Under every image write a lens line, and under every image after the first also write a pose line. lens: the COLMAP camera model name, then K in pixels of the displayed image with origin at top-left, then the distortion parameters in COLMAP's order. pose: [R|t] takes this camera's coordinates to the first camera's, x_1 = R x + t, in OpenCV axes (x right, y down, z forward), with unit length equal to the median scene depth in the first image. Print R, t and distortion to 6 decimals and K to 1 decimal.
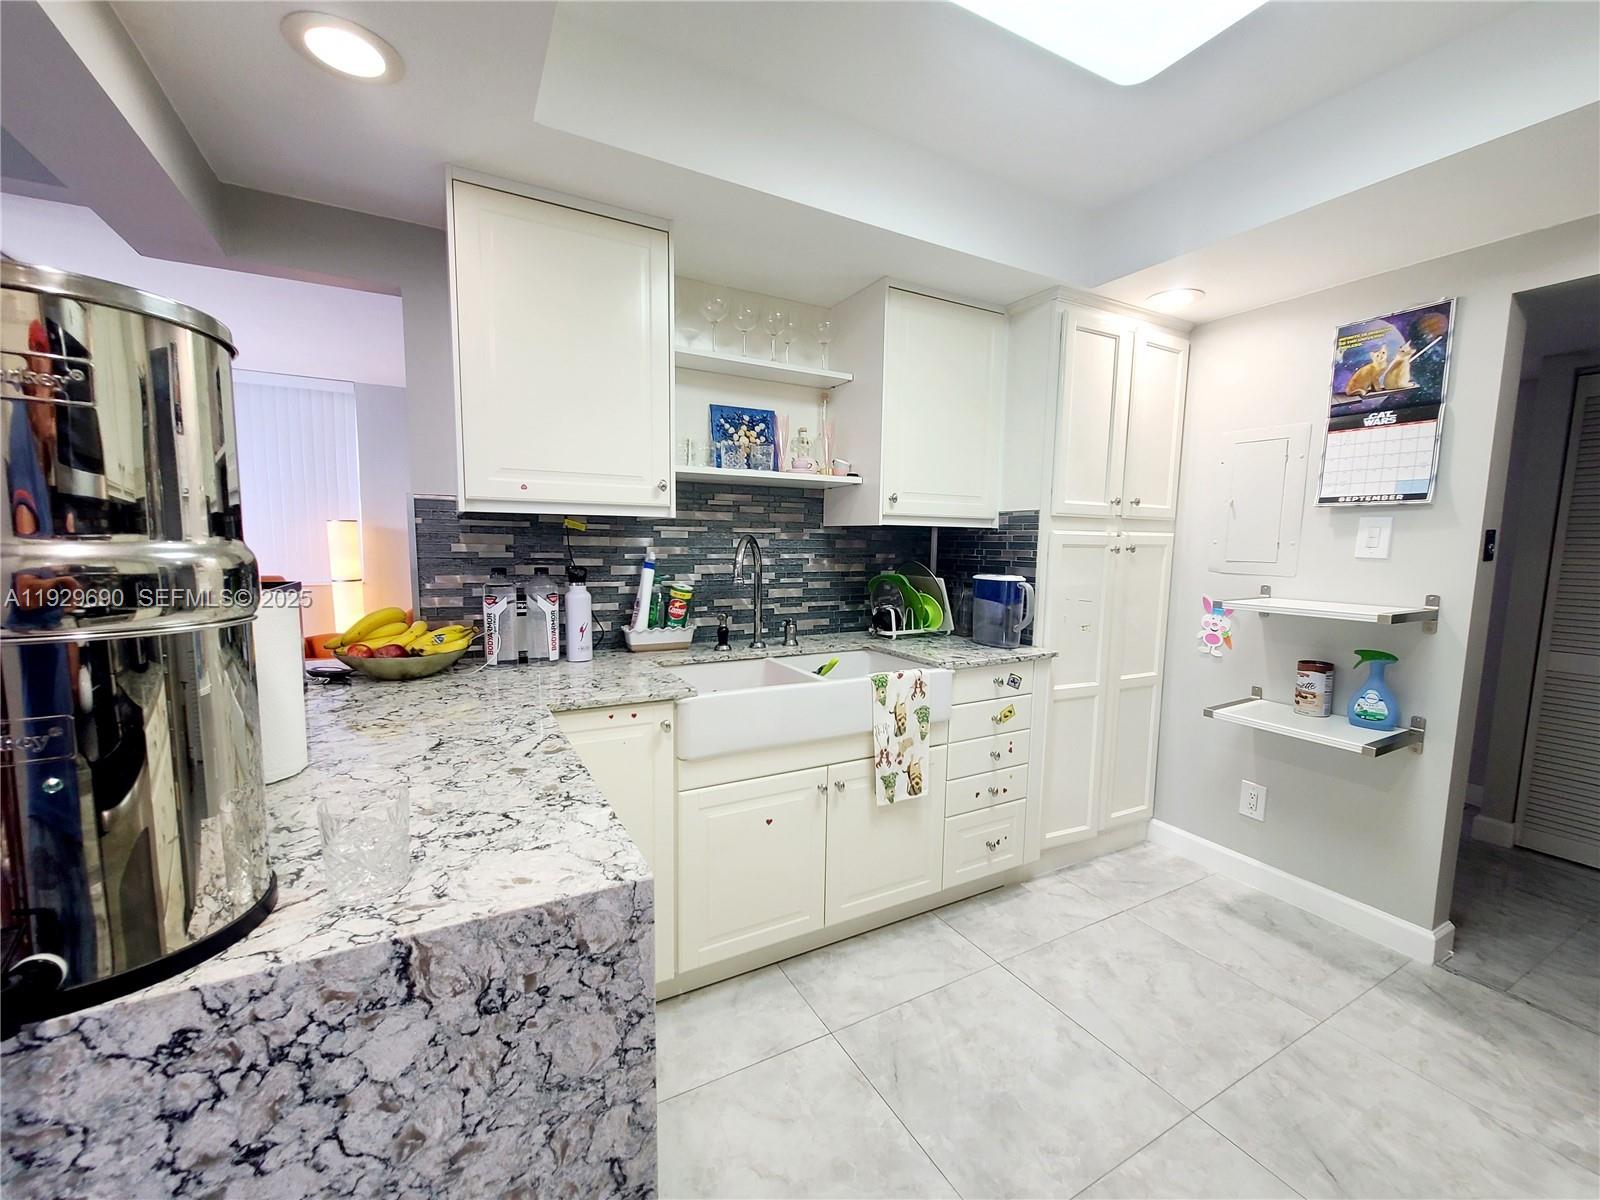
lens RADIAL K [[654.9, 0, 806.5], [0, 654.9, 609.4], [0, 0, 1]] dist [0.000907, -0.000091]
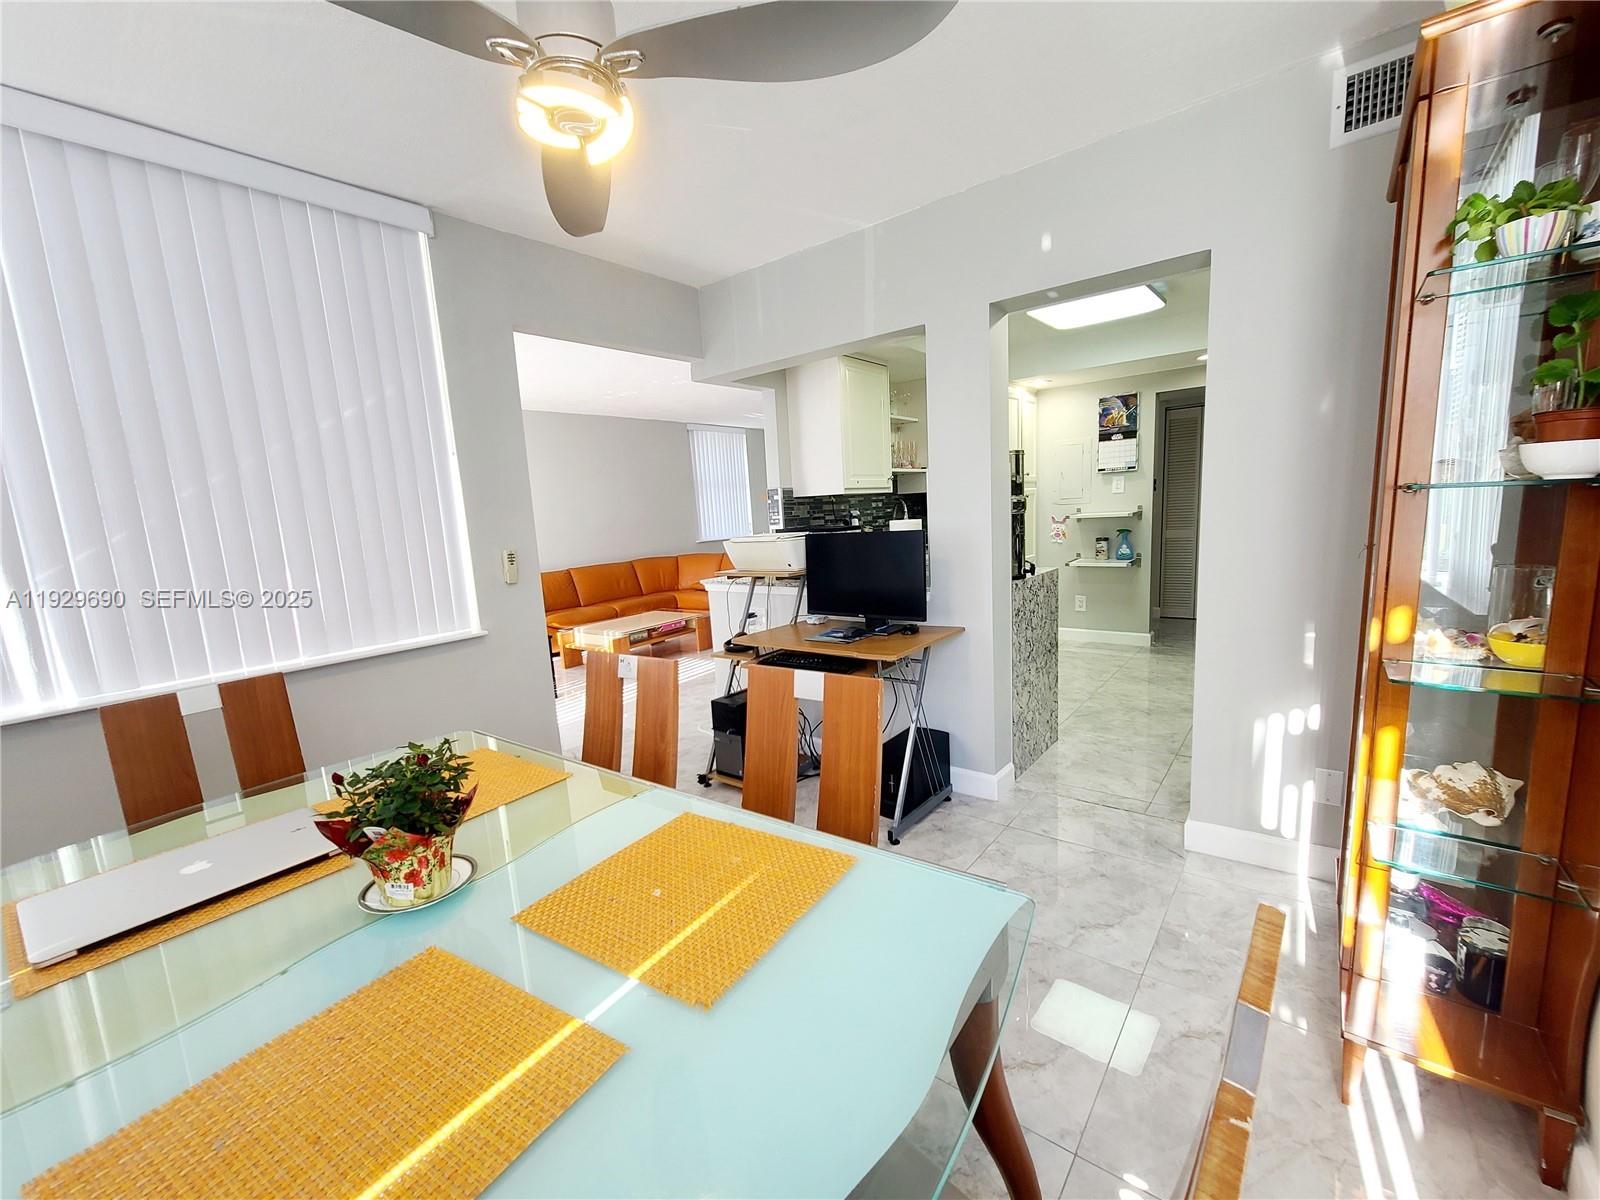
lens RADIAL K [[640.3, 0, 800.0], [0, 640.3, 600.0], [0, 0, 1]] dist [-0.001244, -0.000124]
pose [[0.926428, -0.119201, 0.357102, -1.214620], [0.107868, 0.992827, 0.051565, 0.072643], [-0.360687, -0.009252, 0.932641, -0.864049]]
